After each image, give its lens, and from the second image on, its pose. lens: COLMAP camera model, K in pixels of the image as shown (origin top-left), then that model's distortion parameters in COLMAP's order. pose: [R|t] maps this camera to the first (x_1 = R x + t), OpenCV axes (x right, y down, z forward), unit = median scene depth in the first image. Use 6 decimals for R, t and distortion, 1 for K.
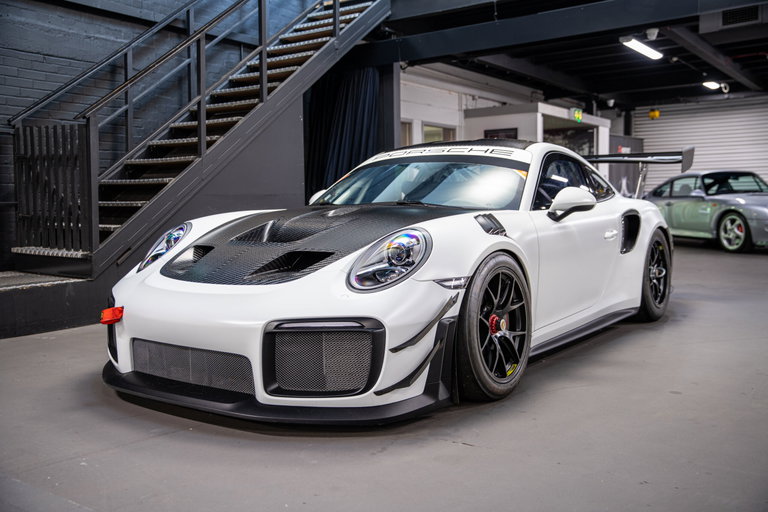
lens RADIAL K [[729.4, 0, 381.5], [0, 729.4, 245.6], [0, 0, 1]] dist [-0.044867, 0.135098]
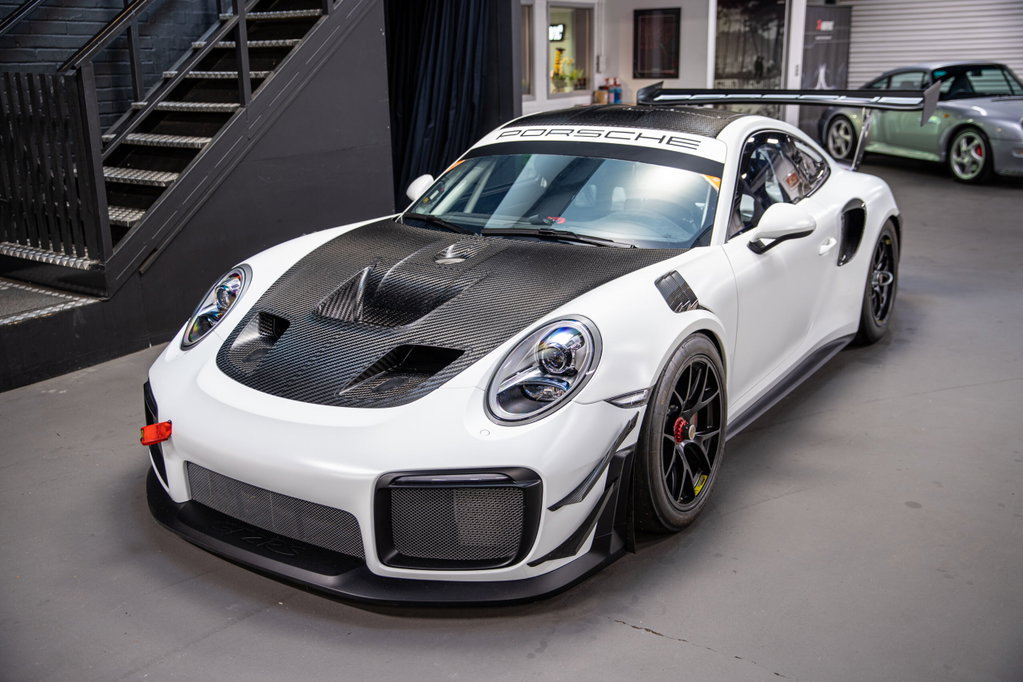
lens RADIAL K [[971.6, 0, 508.2], [0, 971.6, 327.2], [0, 0, 1]] dist [-0.044867, 0.135098]
pose [[0.999489, -0.014838, 0.028326, -0.039087], [0.008590, 0.977849, 0.209133, -0.174011], [-0.030802, -0.208783, 0.977477, 0.058278]]
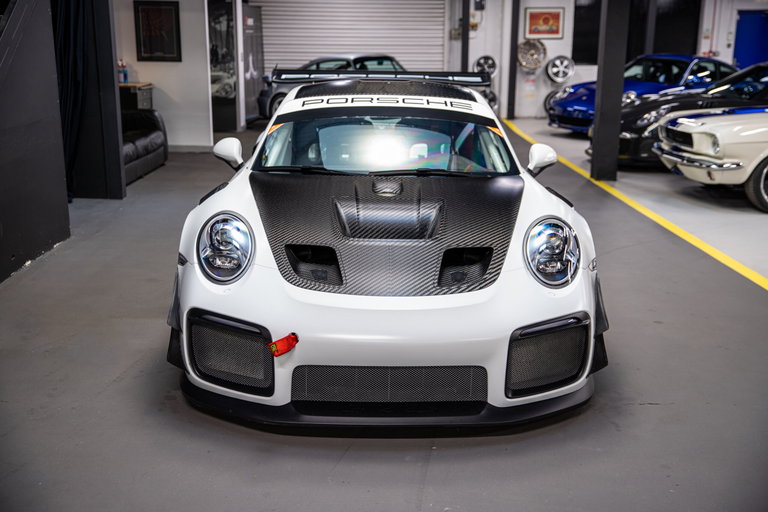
lens RADIAL K [[869.5, 0, 384.0], [0, 869.5, 256.0], [0, 0, 1]] dist [0.022232, 0.160733]
pose [[0.806752, -0.119124, 0.578757, -0.729832], [0.015468, 0.983390, 0.180847, -0.164505], [-0.590687, -0.136947, 0.795194, 0.100866]]
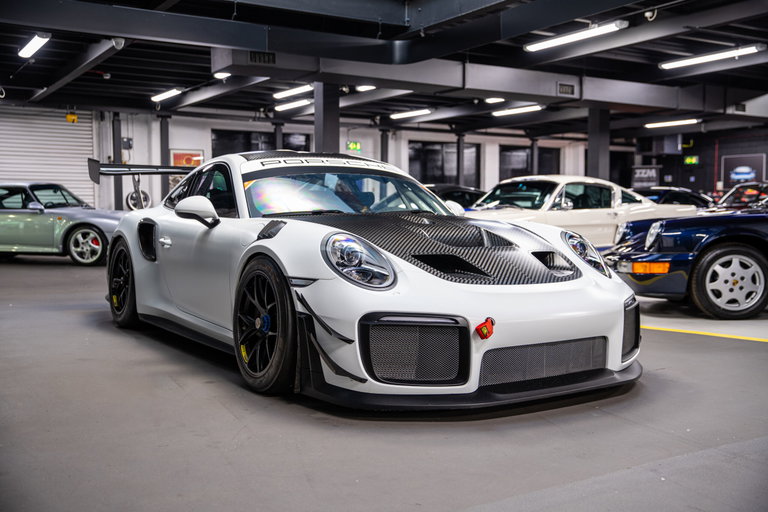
lens RADIAL K [[799.4, 0, 384.0], [0, 799.4, 256.0], [0, 0, 1]] dist [0.002955, 0.116706]
pose [[0.378060, -0.038006, 0.925001, -1.157769], [0.049579, 0.998554, 0.020765, -0.020620], [-0.924453, 0.038010, 0.379397, 0.618259]]
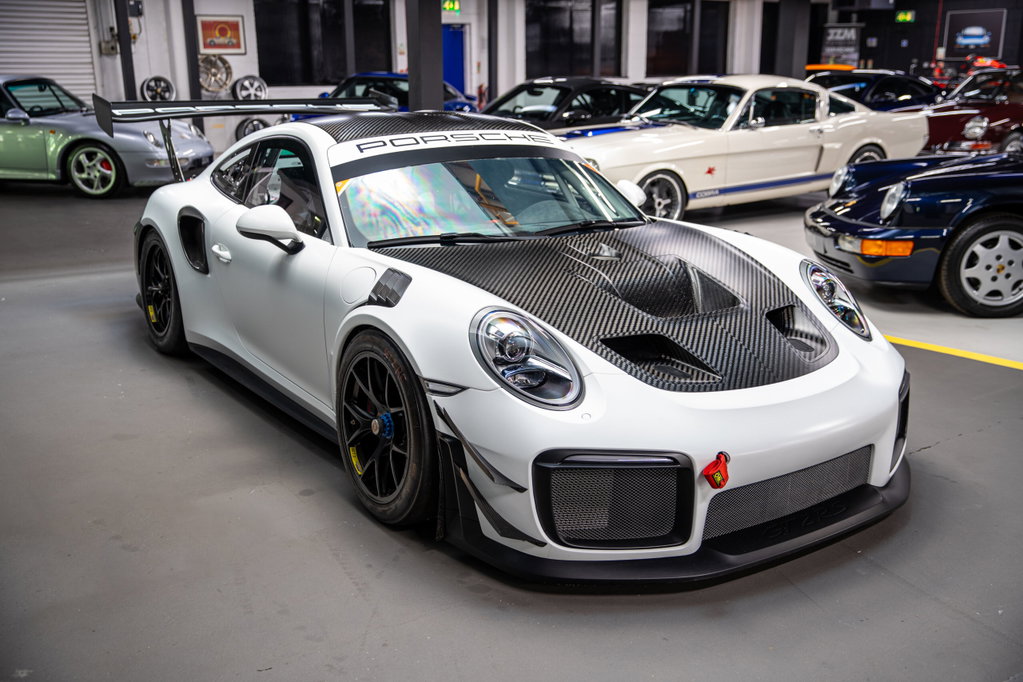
lens RADIAL K [[1023.7, 0, 511.5], [0, 1023.7, 341.0], [0, 0, 1]] dist [-0.011786, 0.117527]
pose [[0.349869, -0.235101, 0.906818, -1.042763], [0.055684, 0.971504, 0.230387, -0.199229], [-0.935142, -0.030110, 0.352991, 0.725577]]
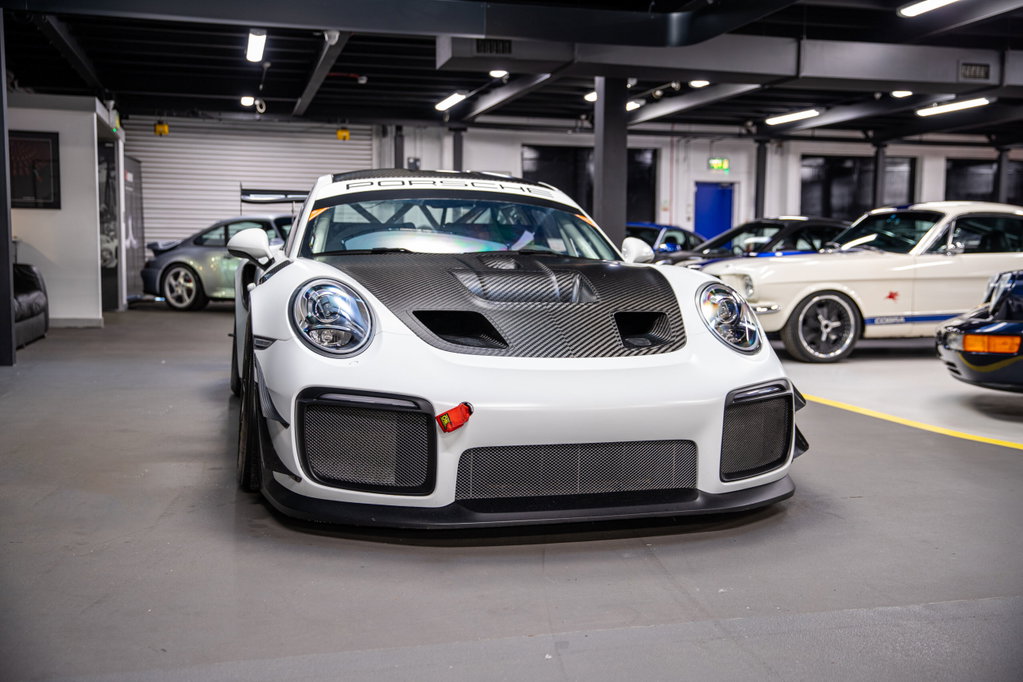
lens RADIAL K [[1064.9, 0, 511.5], [0, 1064.9, 341.0], [0, 0, 1]] dist [0.002955, 0.116706]
pose [[0.635709, -0.043424, 0.770706, -0.909109], [0.026275, 0.999055, 0.034617, -0.003623], [-0.771481, -0.001756, 0.636250, 0.298650]]
